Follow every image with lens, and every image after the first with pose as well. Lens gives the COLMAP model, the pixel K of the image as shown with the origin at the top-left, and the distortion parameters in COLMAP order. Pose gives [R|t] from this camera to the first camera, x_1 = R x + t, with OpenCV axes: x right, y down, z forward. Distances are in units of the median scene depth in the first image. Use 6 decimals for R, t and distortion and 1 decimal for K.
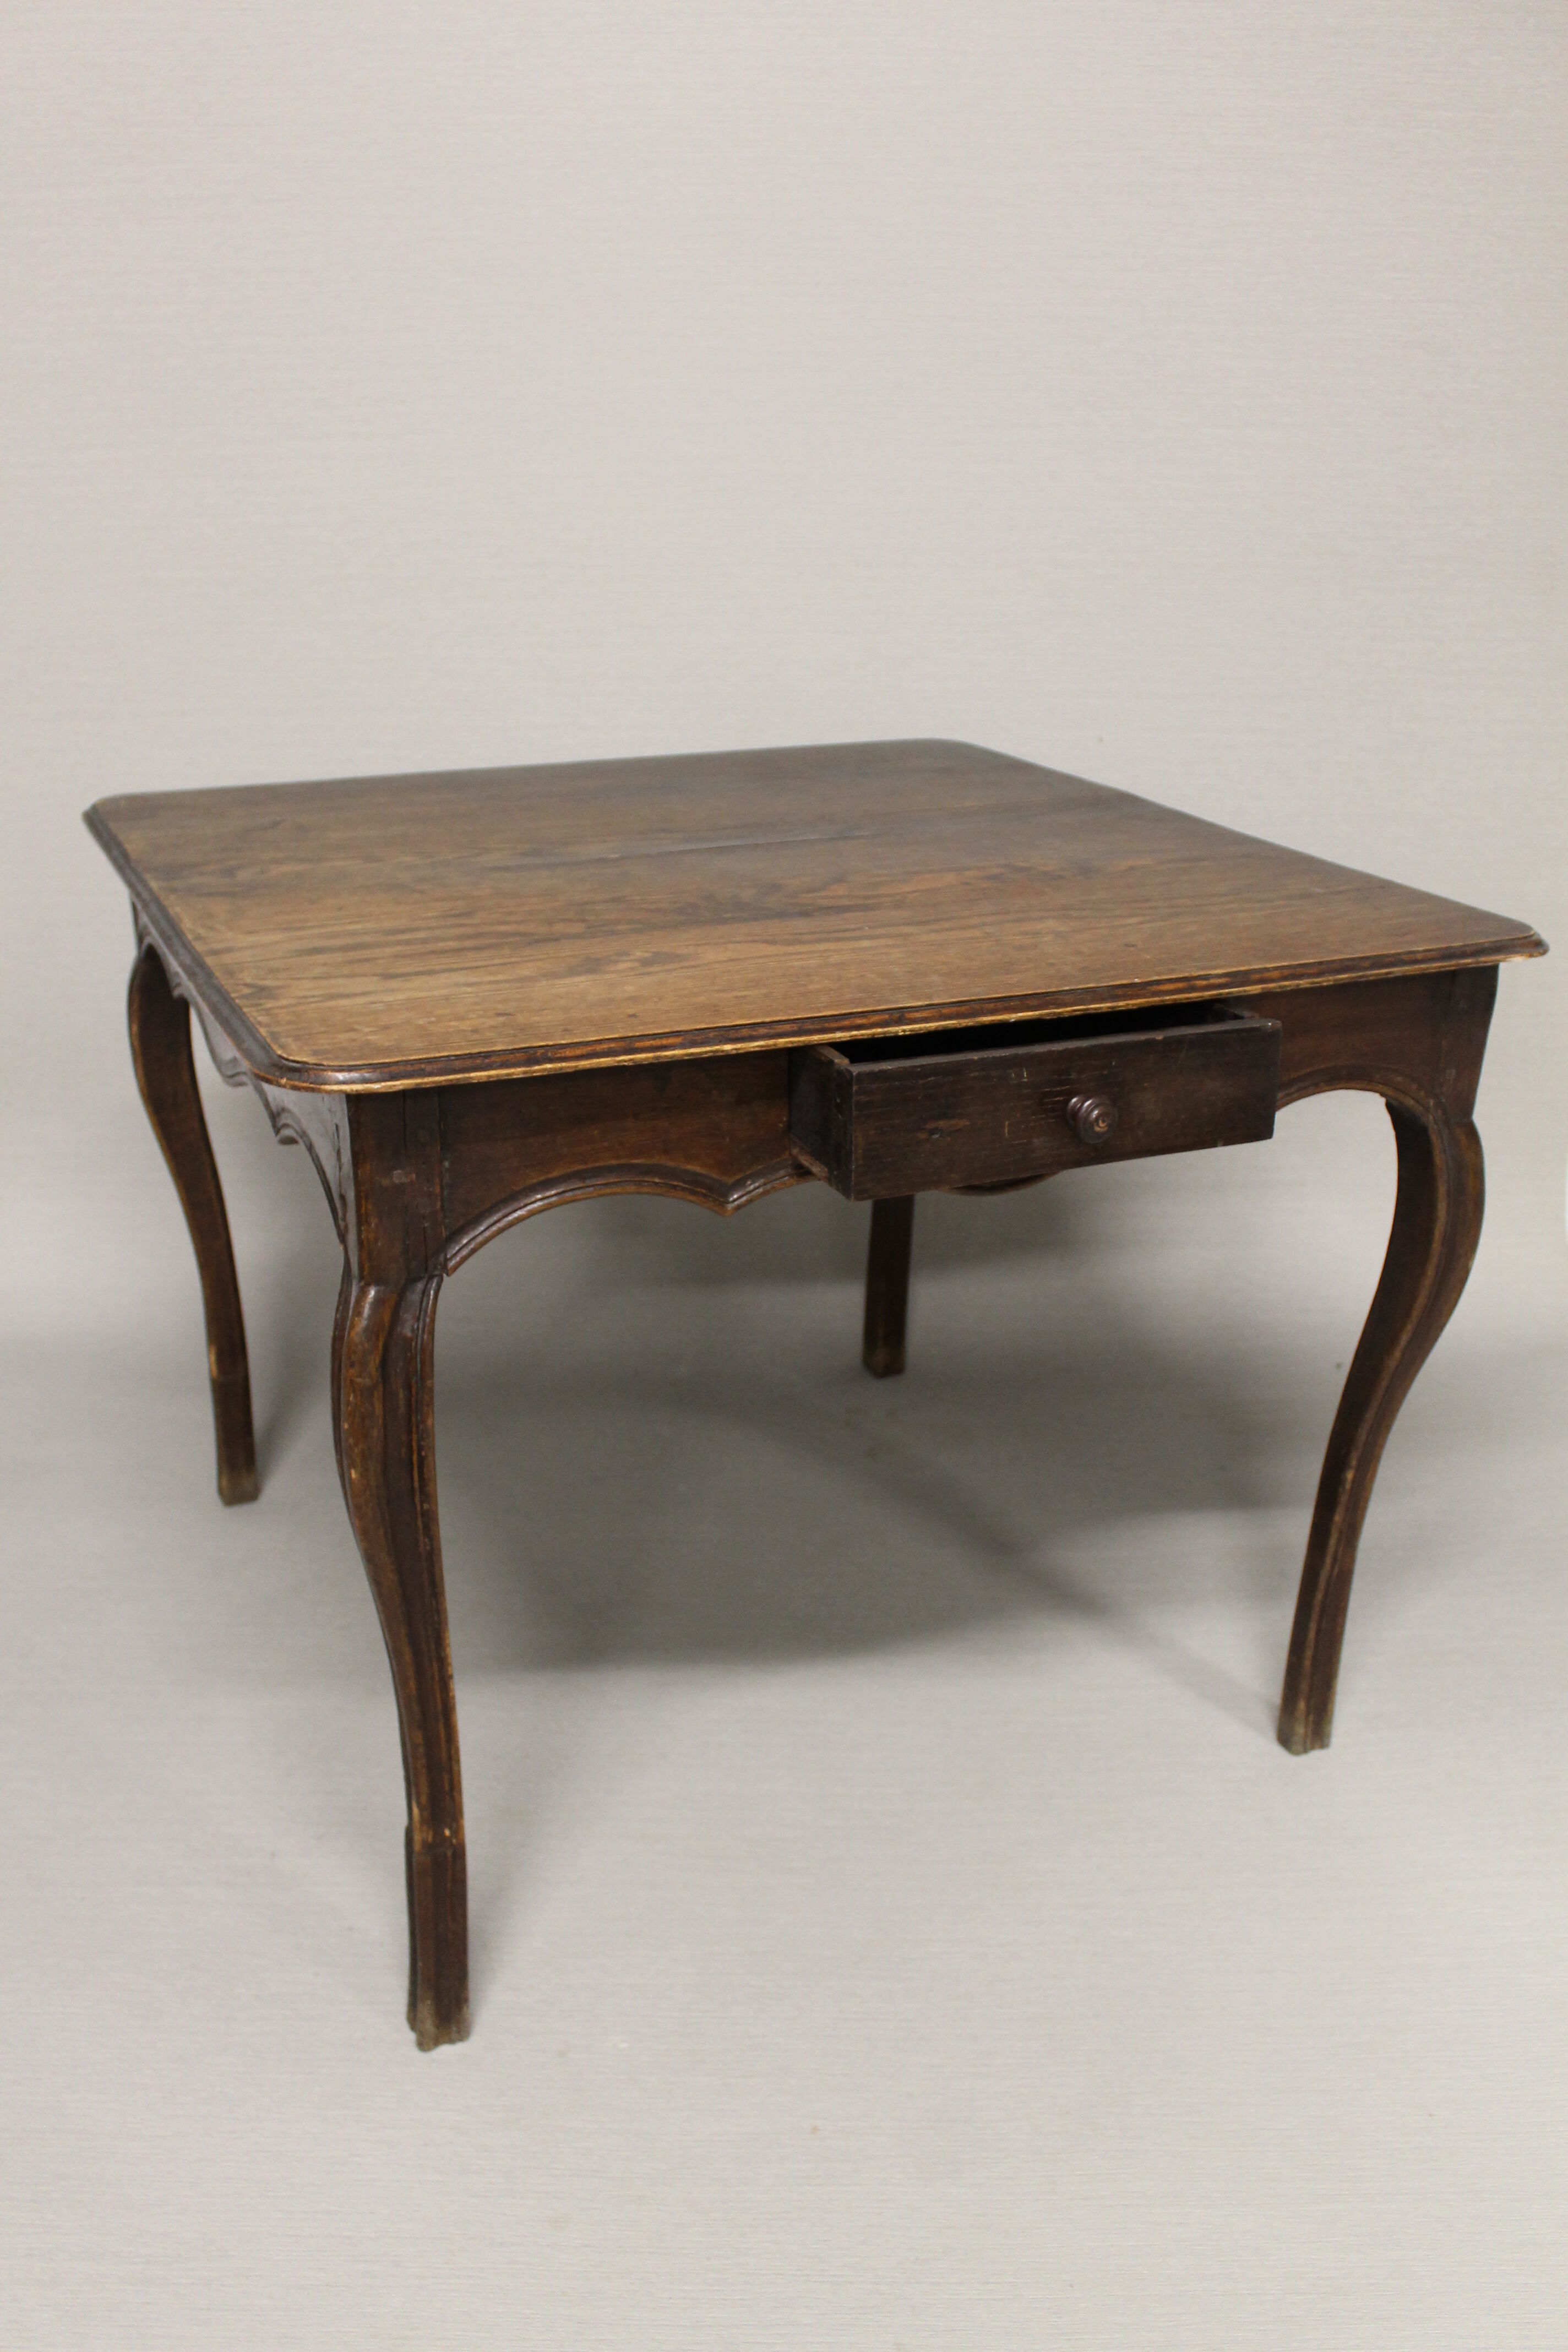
lens RADIAL K [[2415.9, 0, 781.1], [0, 2415.9, 1123.8], [0, 0, 1]] dist [-0.005132, 0.012173]
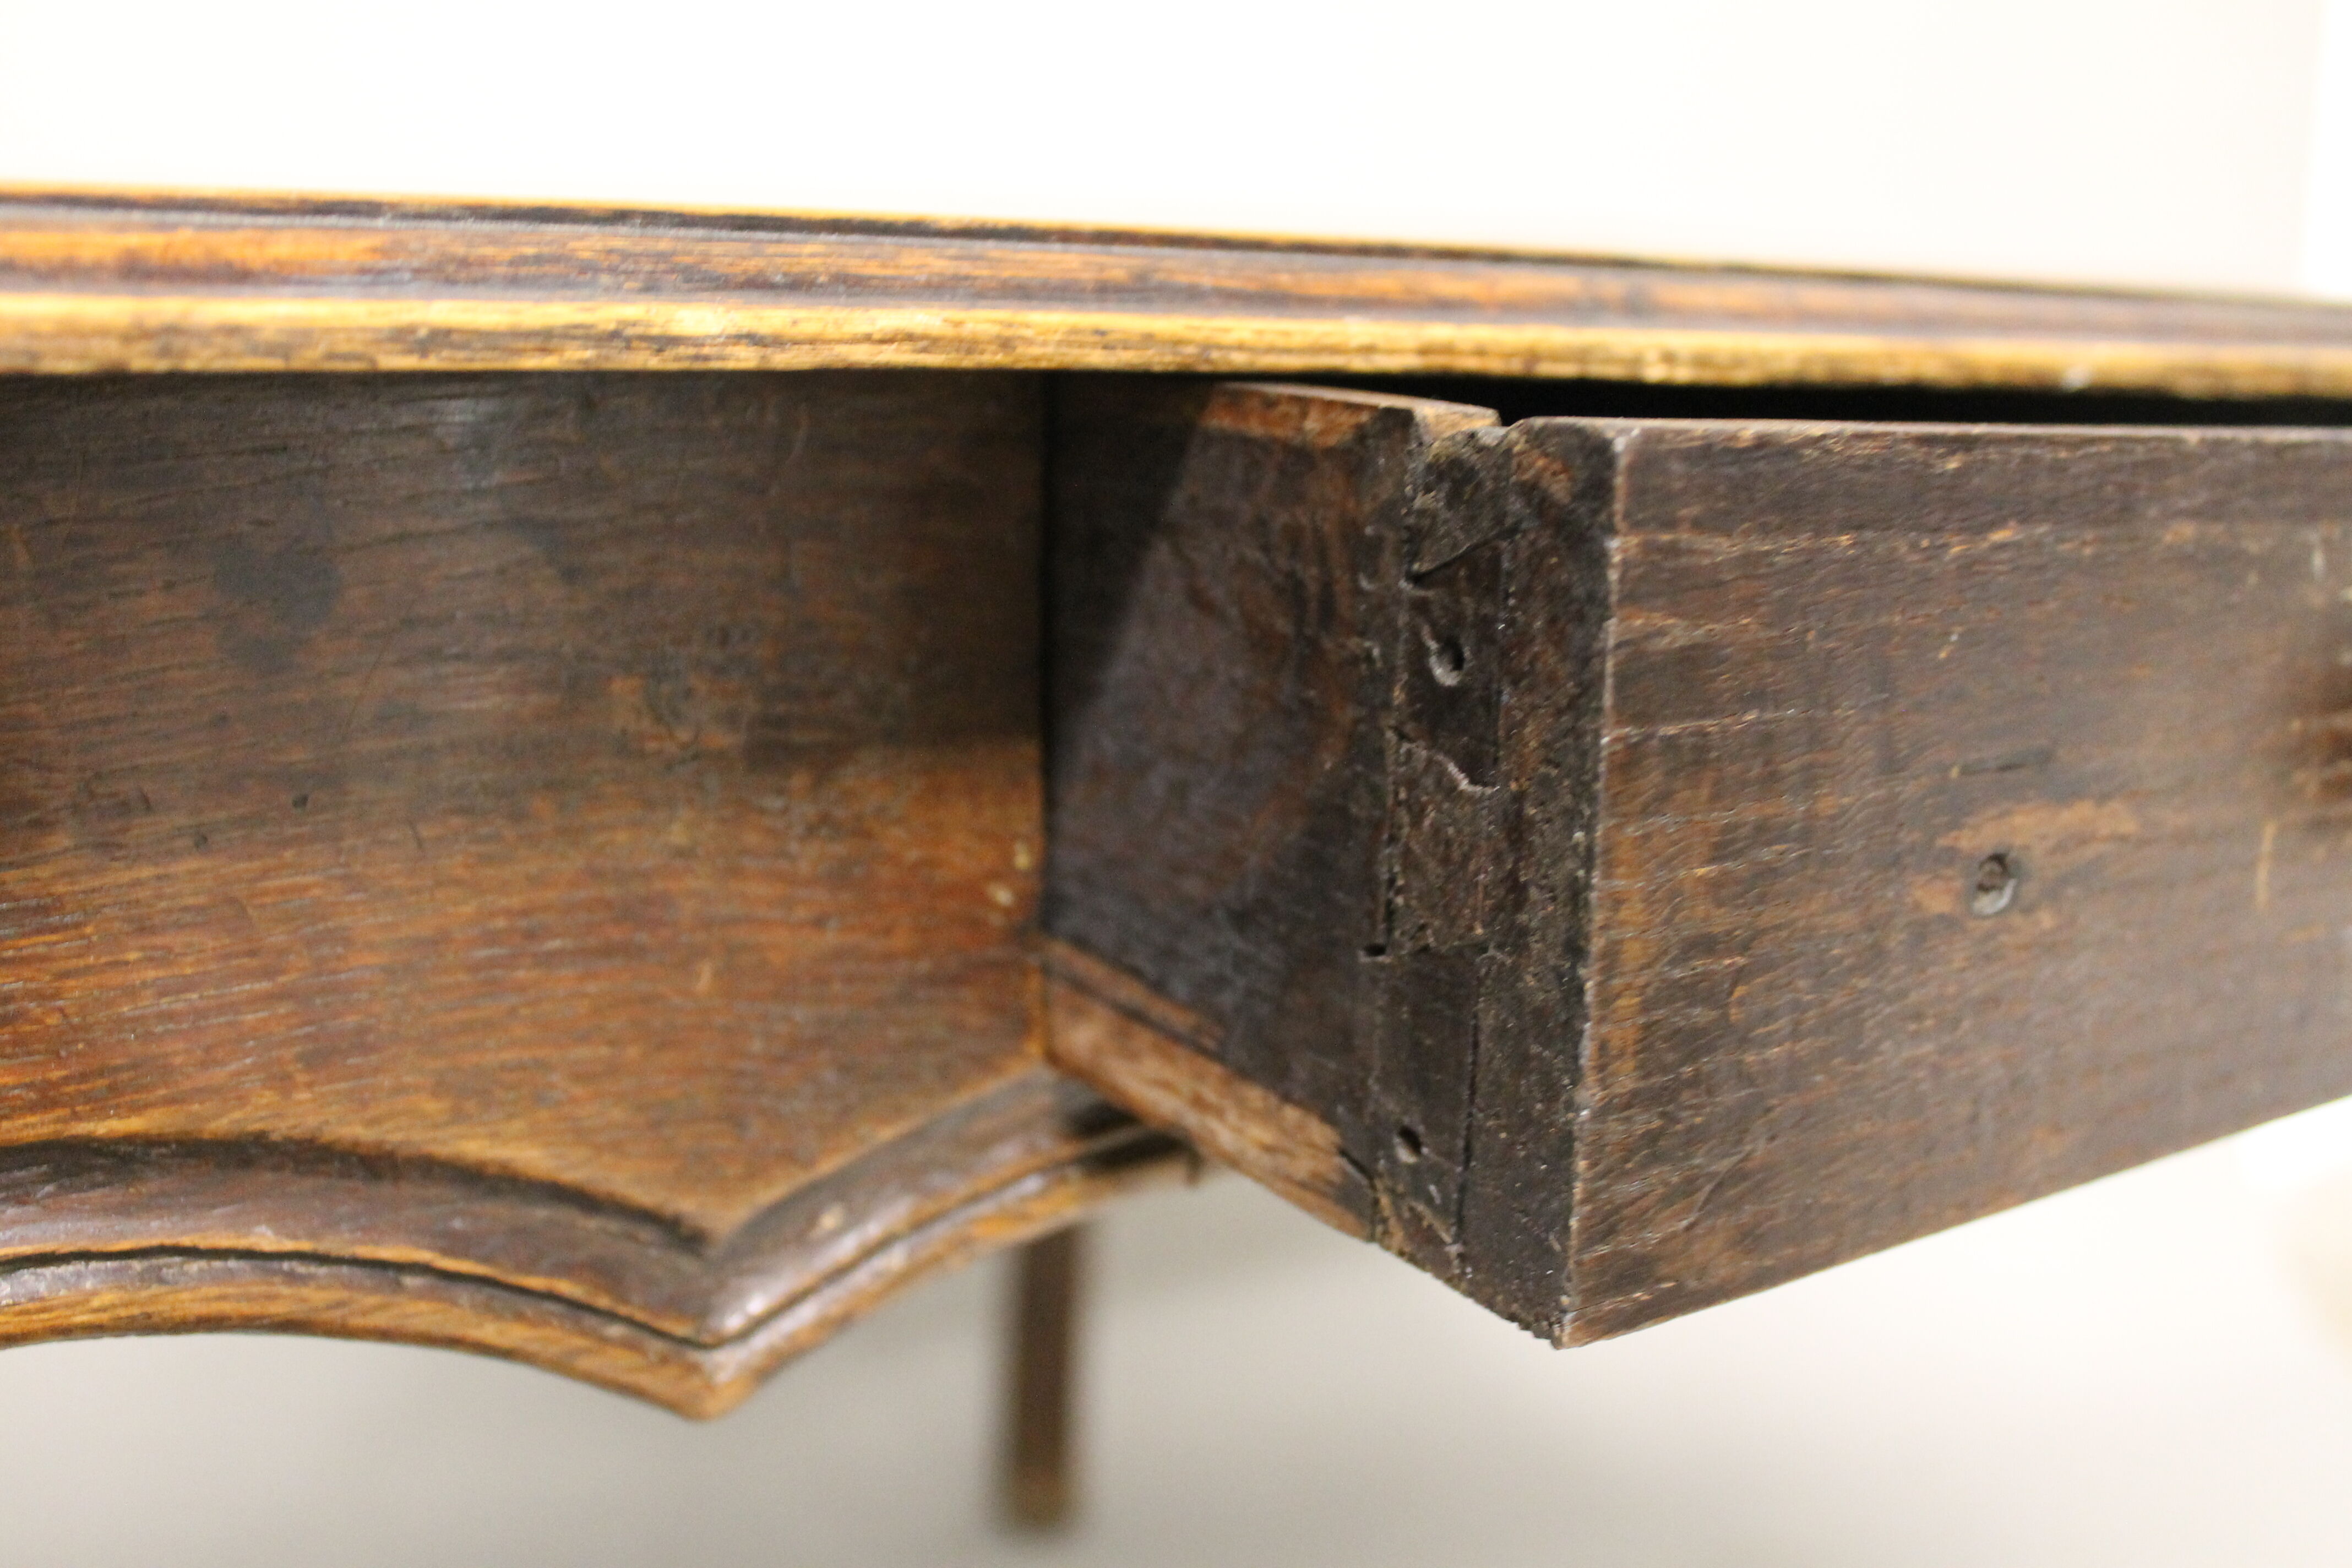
lens RADIAL K [[2458.2, 0, 1176.0], [0, 2458.2, 784.0], [0, 0, 1]] dist [-0.120171, -0.004053]
pose [[0.985004, -0.016143, 0.171773, -0.017469], [0.034976, 0.993624, -0.107186, 0.011688], [-0.168947, 0.111587, 0.979288, 0.760718]]
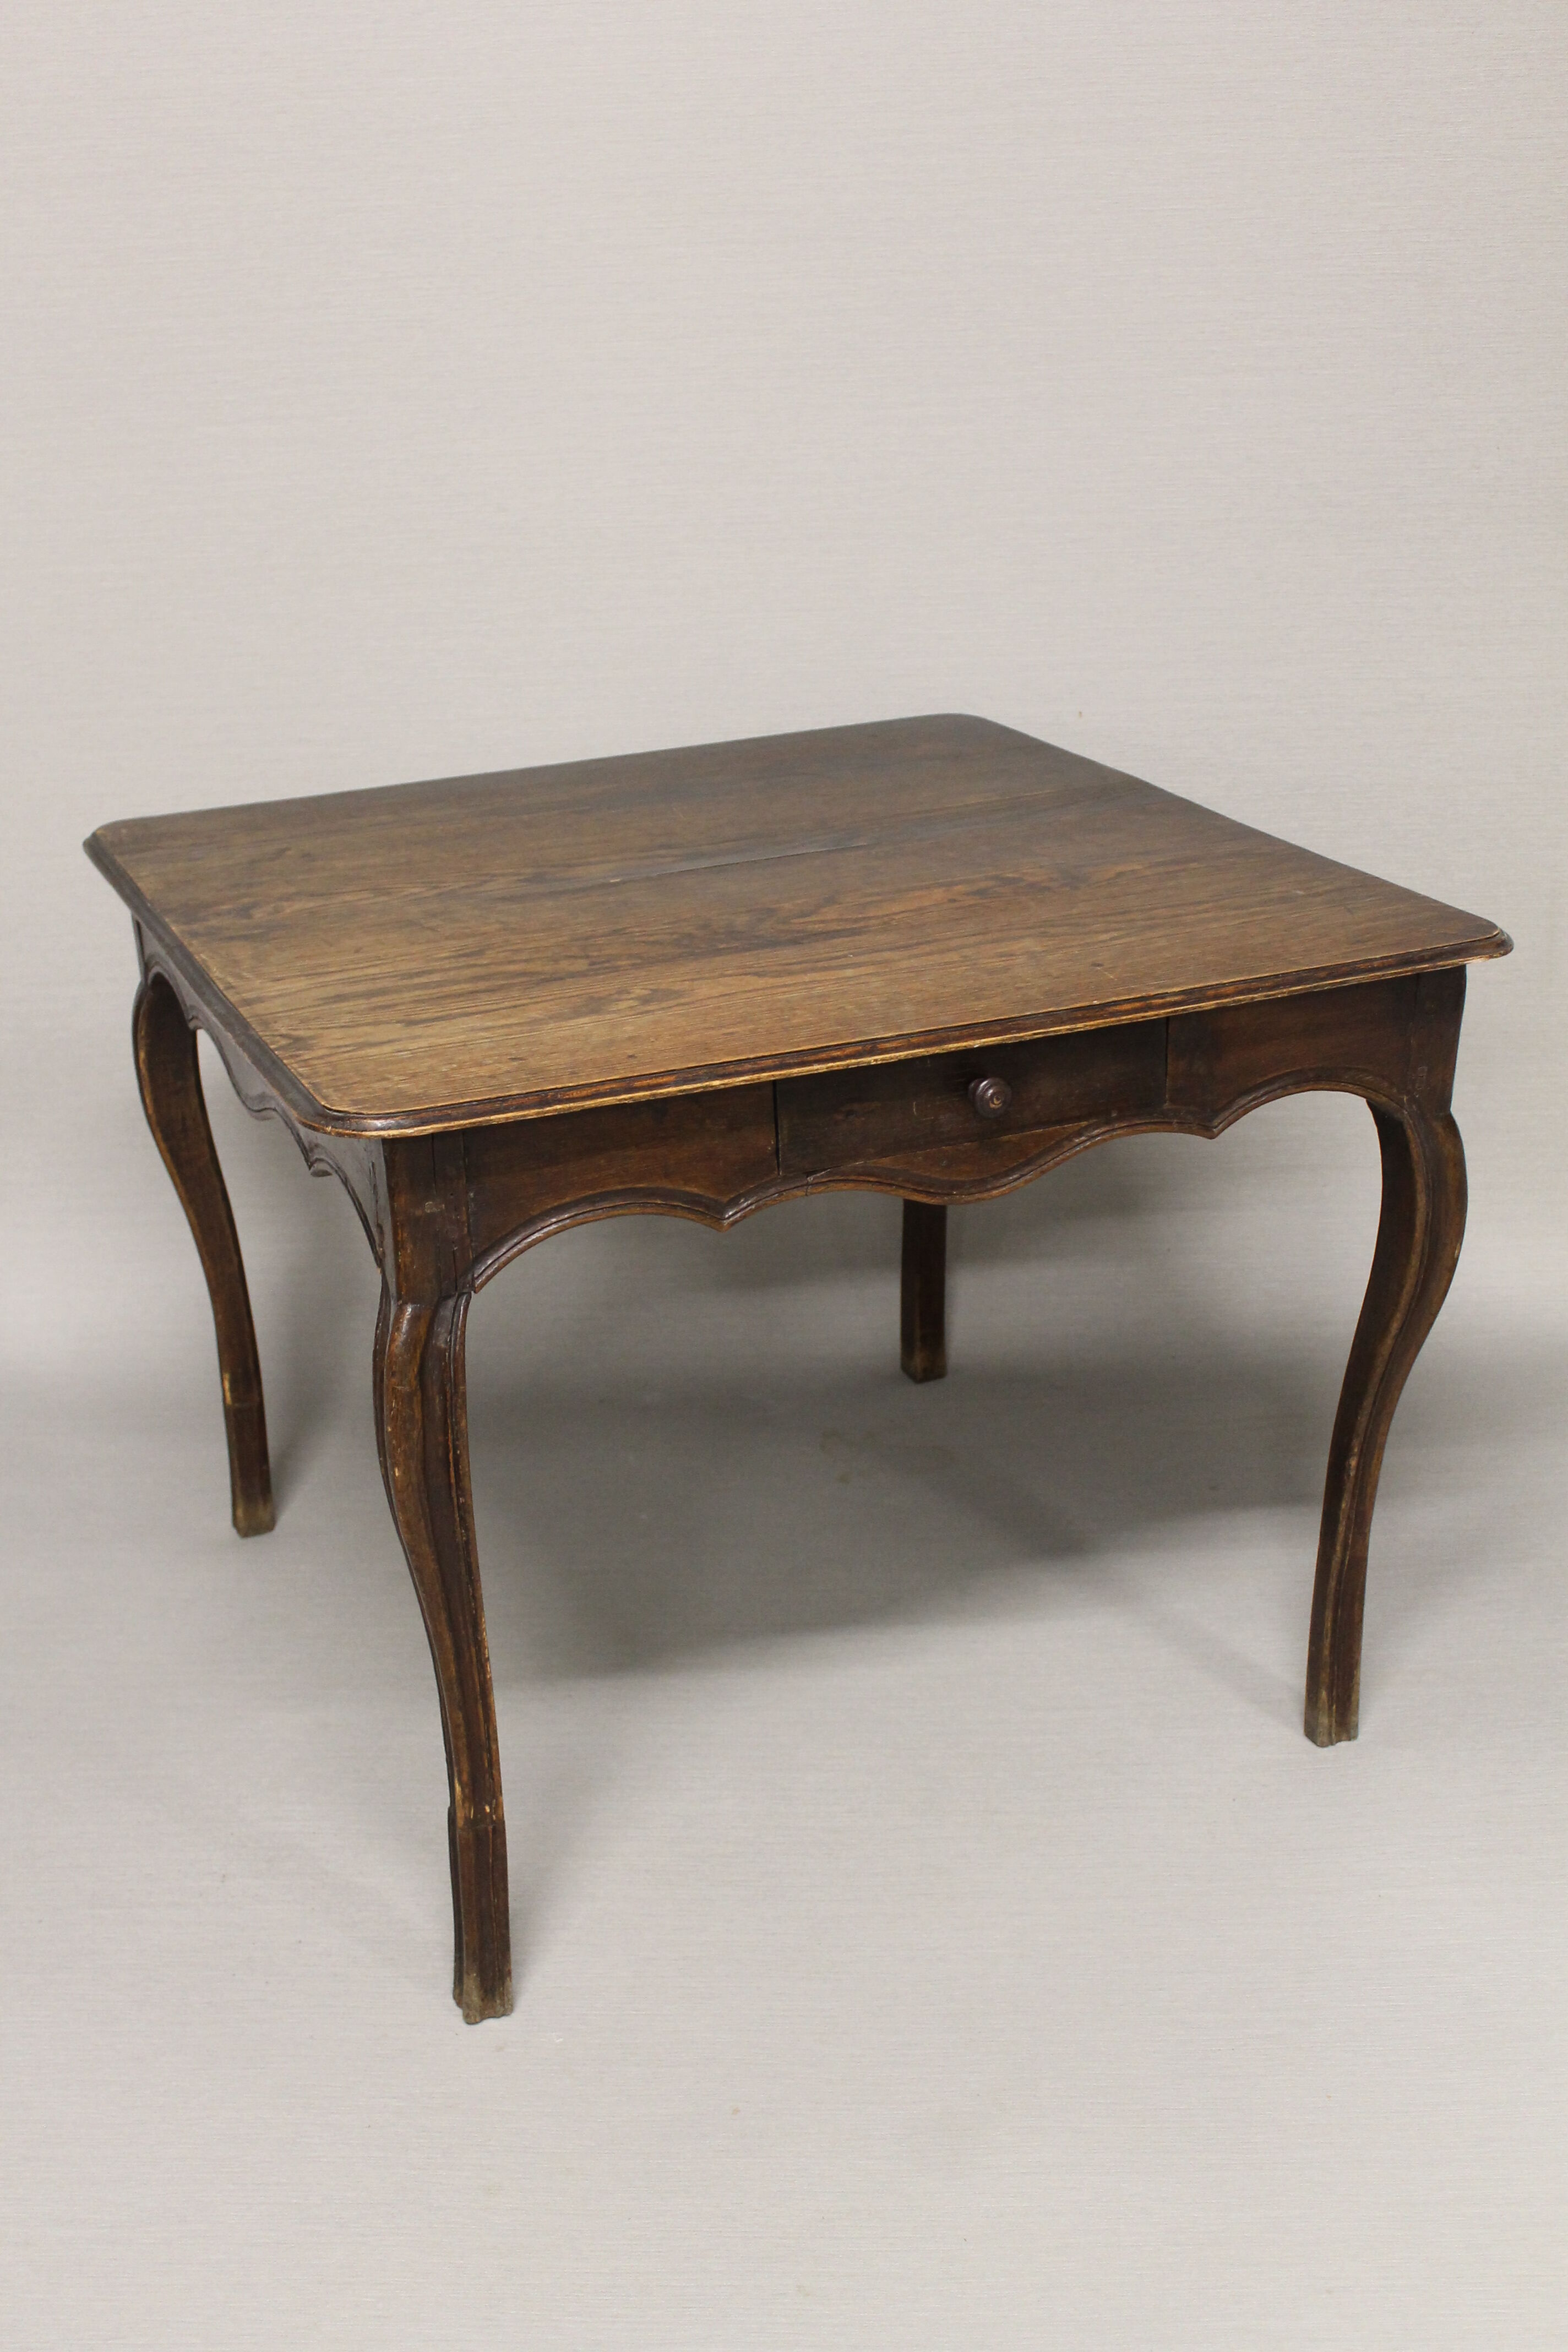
lens RADIAL K [[3304.1, 0, 747.2], [0, 3304.1, 1171.9], [0, 0, 1]] dist [0.283811, -0.019882]
pose [[0.998620, -0.031596, -0.041960, 0.049465], [0.032853, 0.999021, 0.029623, -0.031465], [0.040983, -0.030961, 0.998680, -0.480393]]
